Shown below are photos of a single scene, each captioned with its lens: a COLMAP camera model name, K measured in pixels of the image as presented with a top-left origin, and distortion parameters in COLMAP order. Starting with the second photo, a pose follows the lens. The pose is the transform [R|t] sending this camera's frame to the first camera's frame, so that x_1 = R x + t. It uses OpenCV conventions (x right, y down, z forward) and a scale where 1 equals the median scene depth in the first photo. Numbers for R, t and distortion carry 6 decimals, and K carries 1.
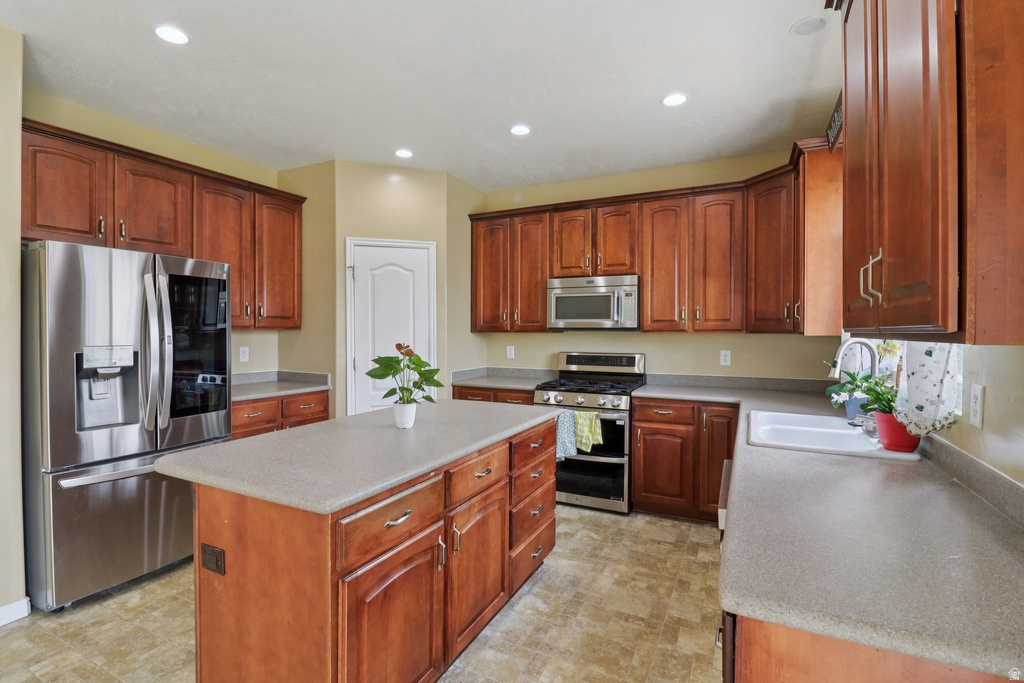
lens RADIAL K [[480.1, 0, 515.0], [0, 480.1, 345.9], [0, 0, 1]] dist [-0.014569, -0.000113]
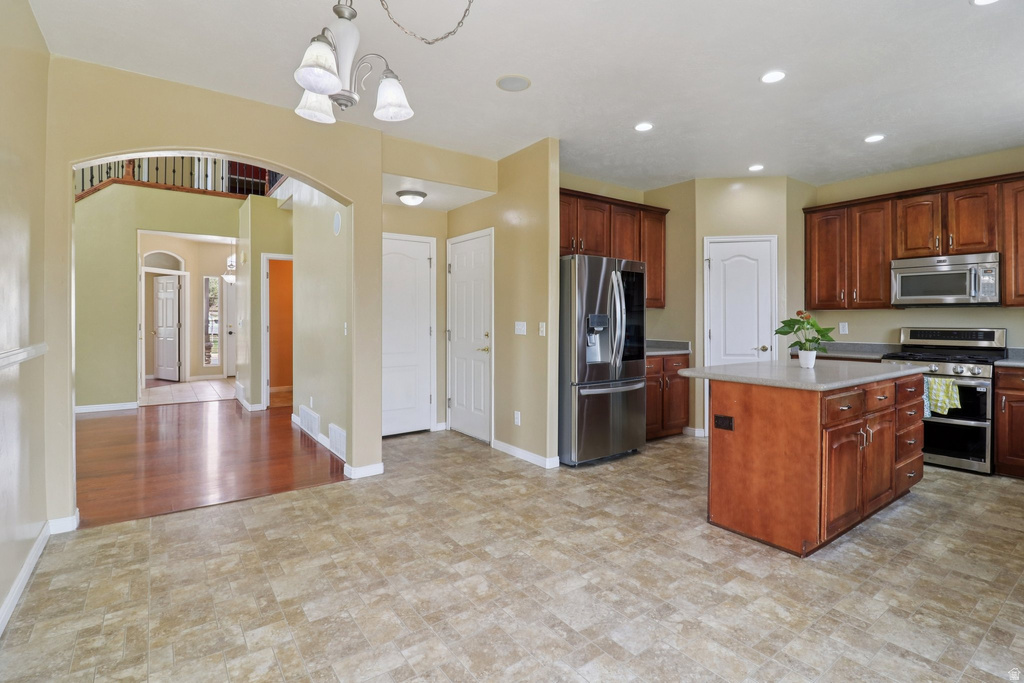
lens RADIAL K [[503.2, 0, 507.7], [0, 503.2, 322.8], [0, 0, 1]] dist [-0.001694, -0.013696]
pose [[0.885306, 0.000701, -0.465009, -0.189859], [-0.014018, 0.999585, -0.025182, 0.048830], [0.464798, 0.028812, 0.884948, -0.454218]]
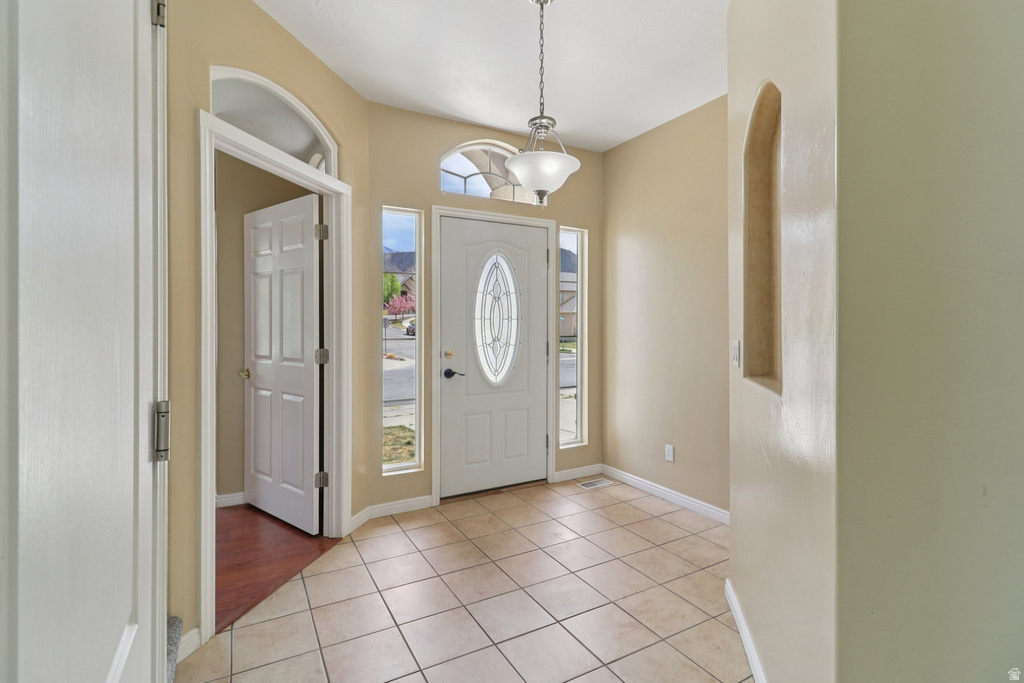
lens RADIAL K [[487.2, 0, 512.2], [0, 487.2, 328.0], [0, 0, 1]] dist [0.000733, -0.000297]
pose [[0.828363, -0.001085, -0.560191, -2.110752], [-0.018295, 0.999412, -0.028989, -0.003623], [0.559893, 0.034263, 0.827856, 0.522480]]
